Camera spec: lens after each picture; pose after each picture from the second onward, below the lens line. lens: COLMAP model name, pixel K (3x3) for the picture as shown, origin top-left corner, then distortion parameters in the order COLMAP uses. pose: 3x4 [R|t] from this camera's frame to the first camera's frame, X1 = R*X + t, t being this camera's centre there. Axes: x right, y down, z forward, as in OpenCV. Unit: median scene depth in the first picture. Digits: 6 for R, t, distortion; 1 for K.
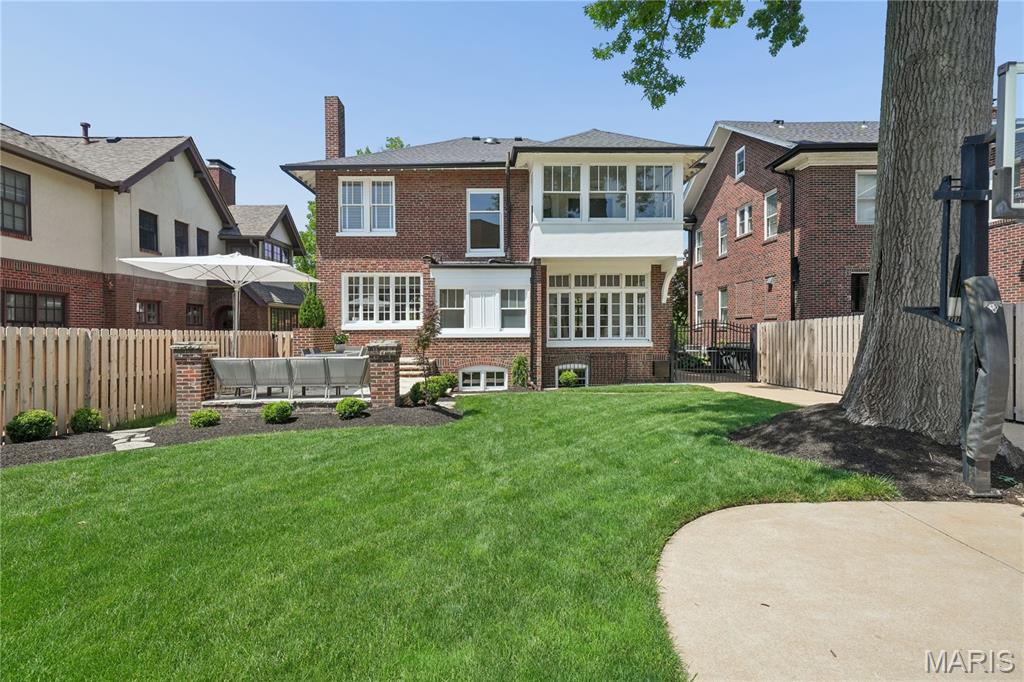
lens RADIAL K [[538.0, 0, 512.0], [0, 538.0, 341.0], [0, 0, 1]] dist [0.000028, -0.000017]
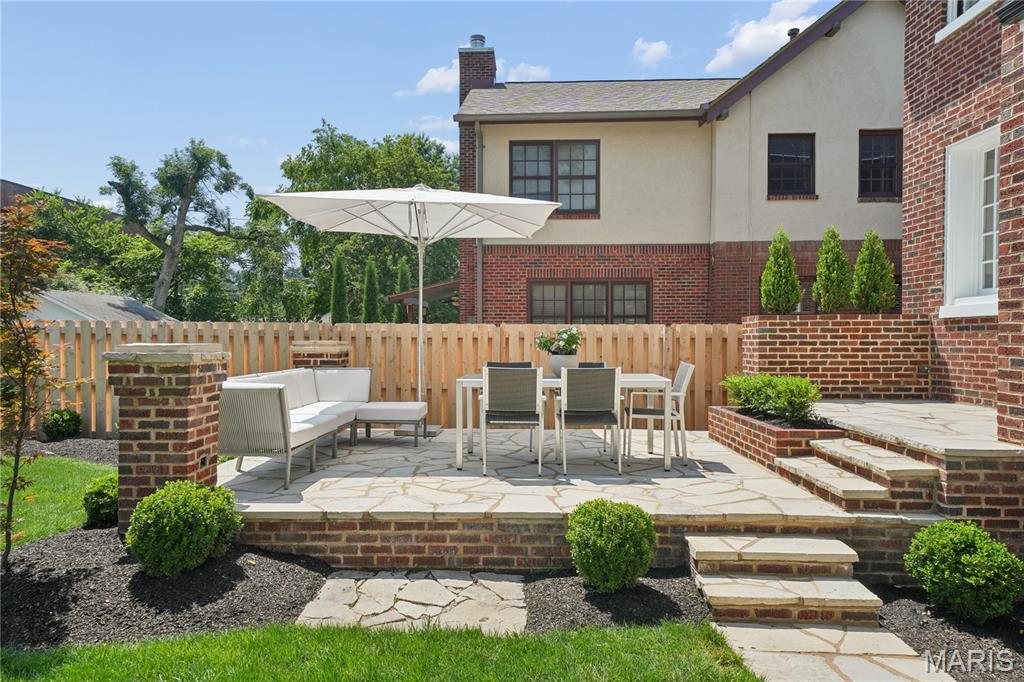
lens RADIAL K [[631.2, 0, 512.0], [0, 631.2, 341.0], [0, 0, 1]] dist [0.052605, 0.000270]
pose [[-0.061074, 0.016779, -0.997992, 0.090783], [-0.011866, 0.999776, 0.017535, -0.011625], [0.998063, 0.012913, -0.060861, 0.867874]]
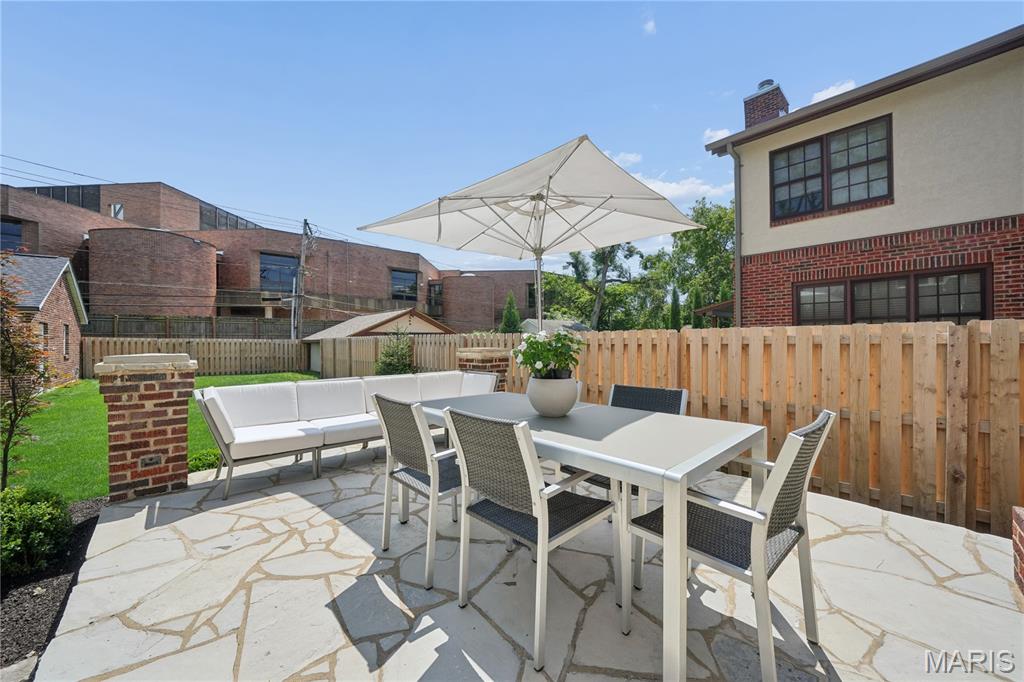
lens RADIAL K [[370.3, 0, 514.2], [0, 370.3, 343.8], [0, 0, 1]] dist [-0.001691, -0.000295]
pose [[-0.739298, 0.018911, -0.673112, -0.171298], [0.007150, 0.999770, 0.020236, -0.012045], [0.673340, 0.010148, -0.739263, 0.960248]]
